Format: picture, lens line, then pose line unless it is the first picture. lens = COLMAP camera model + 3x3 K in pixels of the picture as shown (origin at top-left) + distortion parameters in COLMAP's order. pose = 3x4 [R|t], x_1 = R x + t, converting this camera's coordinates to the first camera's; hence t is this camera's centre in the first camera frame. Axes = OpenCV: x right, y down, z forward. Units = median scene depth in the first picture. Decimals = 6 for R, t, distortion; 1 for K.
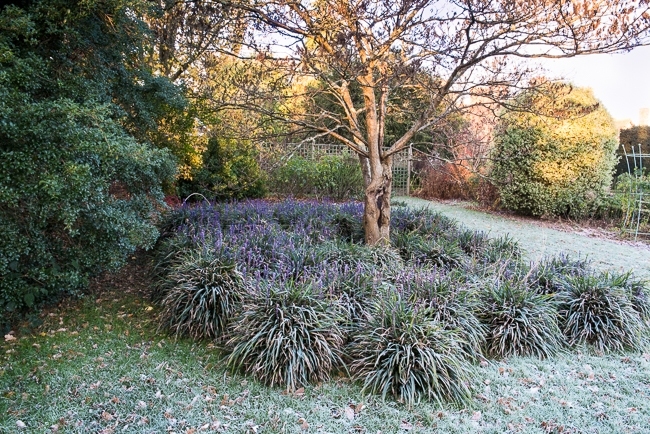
lens RADIAL K [[545.1, 0, 325.4], [0, 545.1, 214.3], [0, 0, 1]] dist [-0.033083, -0.002324]
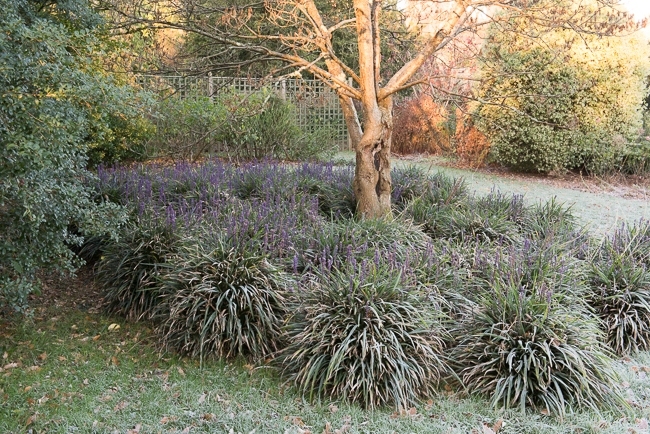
lens RADIAL K [[820.3, 0, 324.9], [0, 820.3, 217.7], [0, 0, 1]] dist [0.087845, 0.000000]
pose [[0.982812, -0.046019, 0.178782, -0.281182], [0.037741, 0.998064, 0.049429, -0.005859], [-0.180711, -0.041832, 0.982646, -0.079558]]
